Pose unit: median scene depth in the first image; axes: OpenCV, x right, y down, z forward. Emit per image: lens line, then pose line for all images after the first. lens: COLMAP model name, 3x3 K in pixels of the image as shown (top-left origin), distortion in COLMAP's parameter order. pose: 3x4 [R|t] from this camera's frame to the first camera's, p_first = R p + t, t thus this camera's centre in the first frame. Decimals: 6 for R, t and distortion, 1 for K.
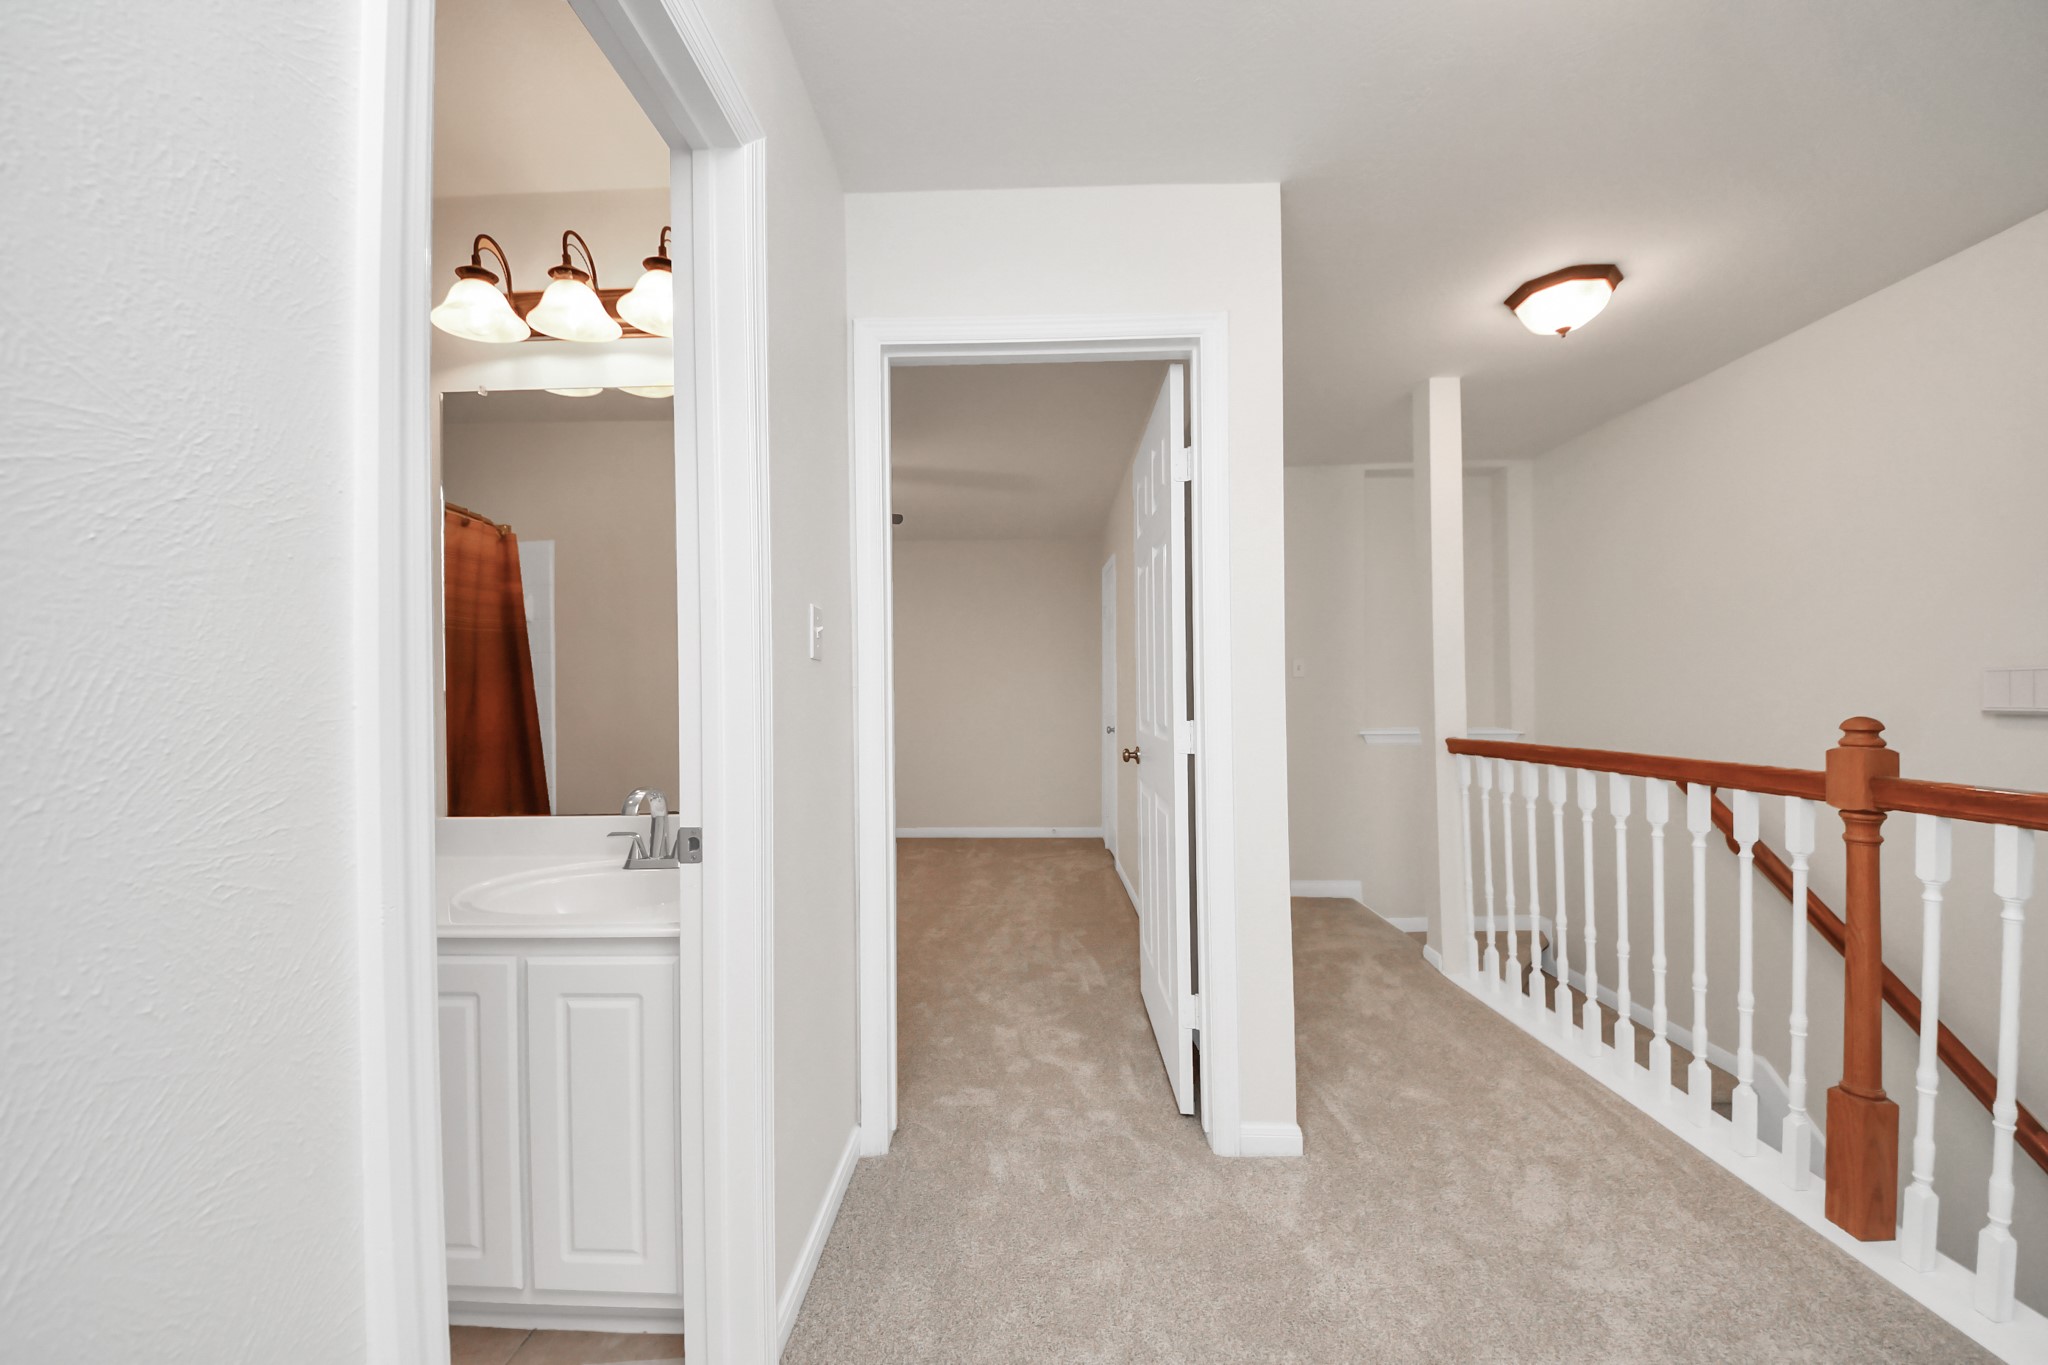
lens RADIAL K [[741.0, 0, 1020.9], [0, 741.0, 692.5], [0, 0, 1]] dist [0.016082, -0.000076]
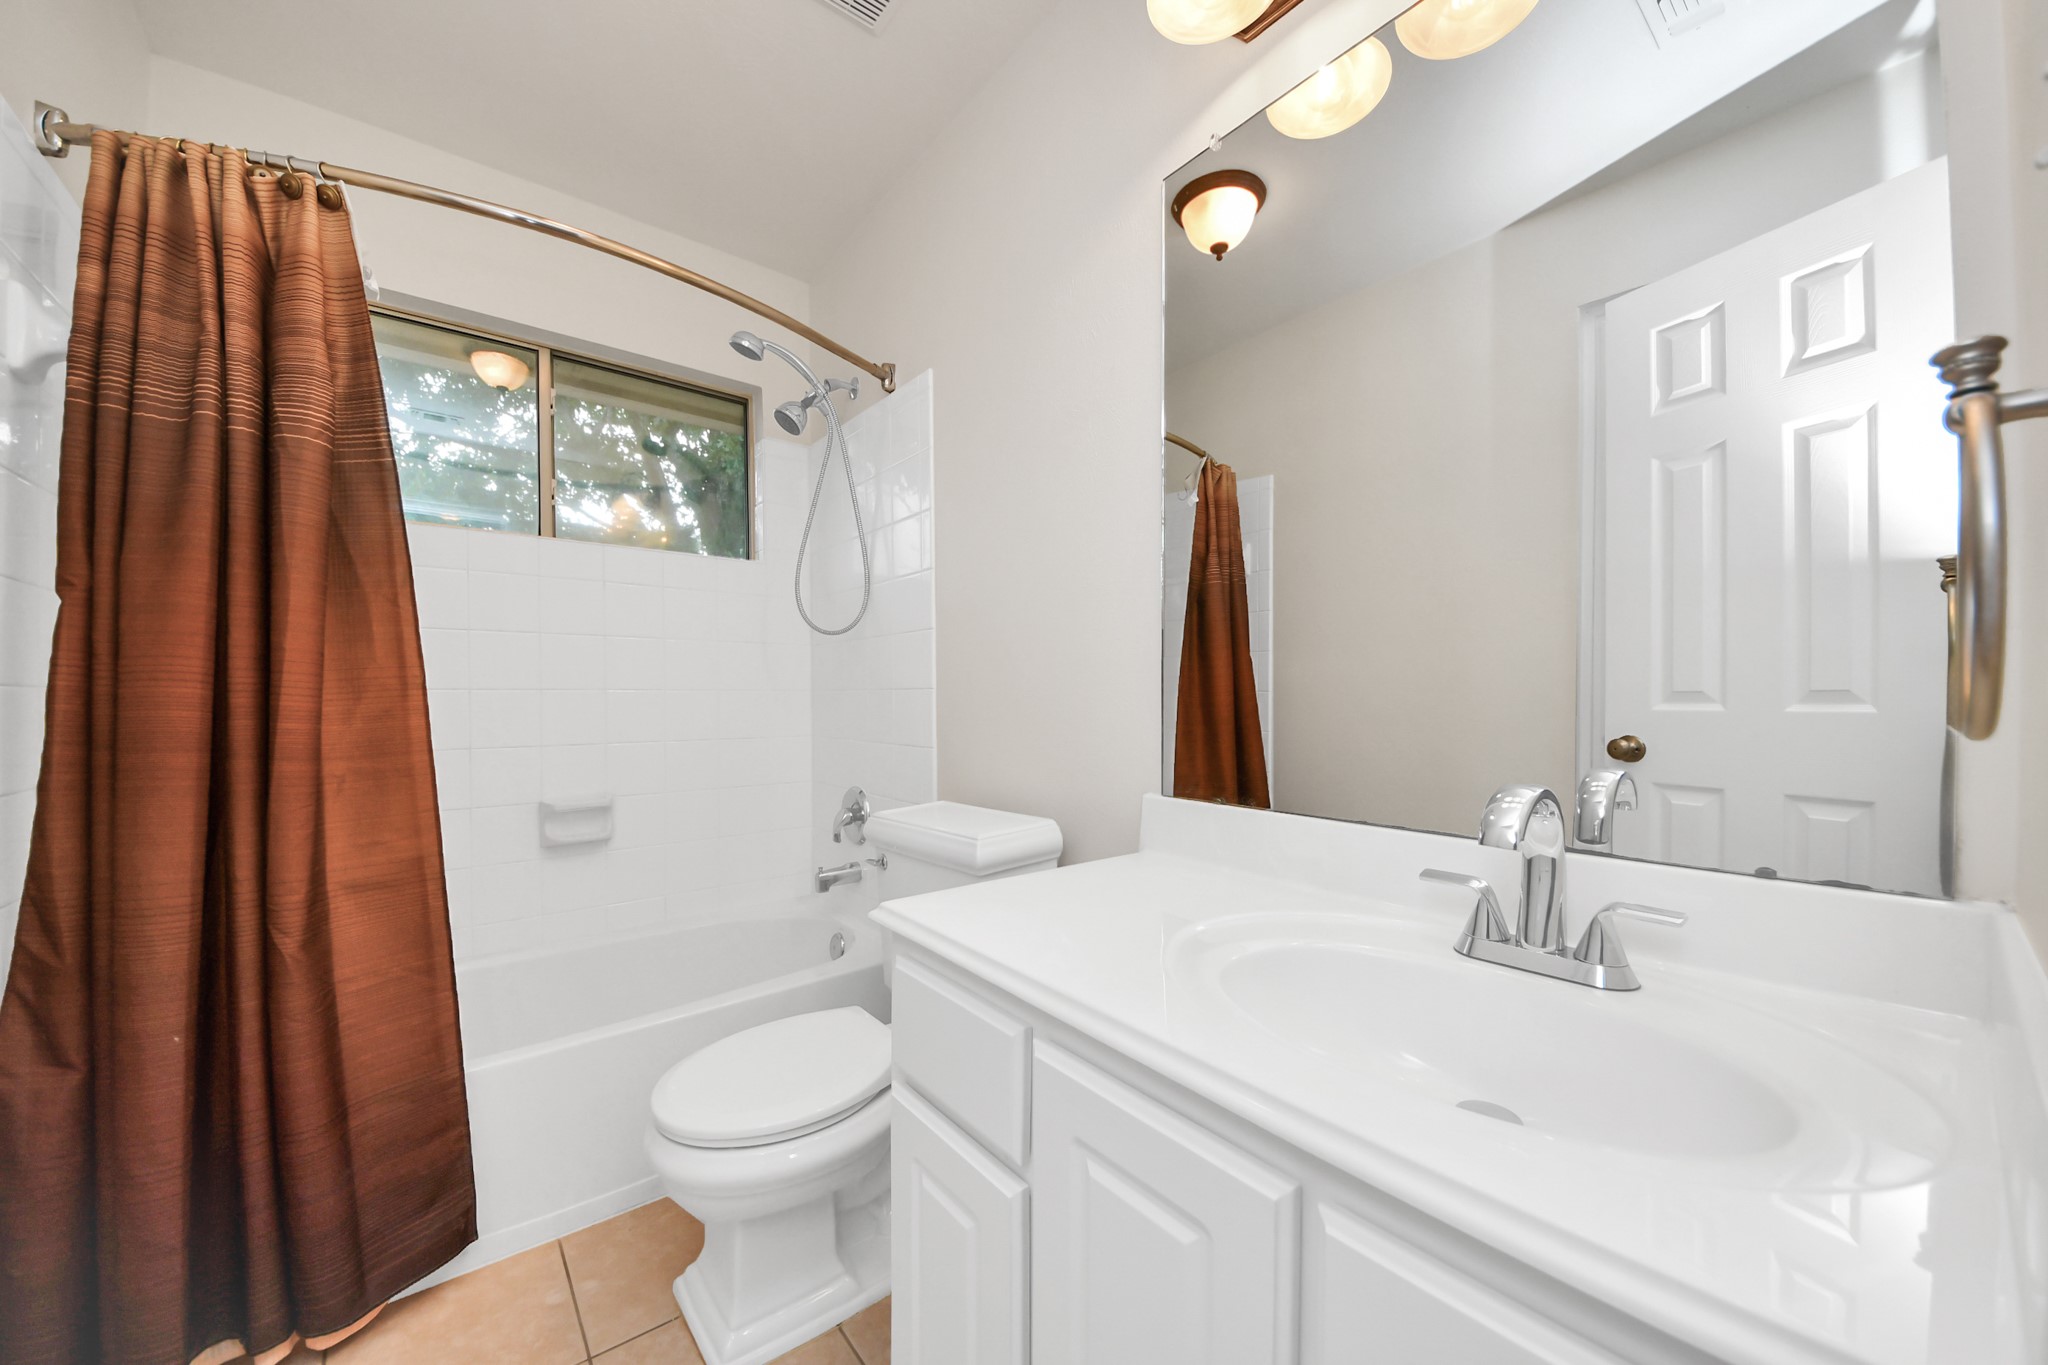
lens RADIAL K [[741.0, 0, 1020.9], [0, 741.0, 692.5], [0, 0, 1]] dist [0.016082, -0.000076]
pose [[0.655474, -0.000766, -0.755217, -0.211264], [-0.001761, 0.999995, -0.002543, 0.042362], [0.755216, 0.002997, 0.655470, 0.281077]]
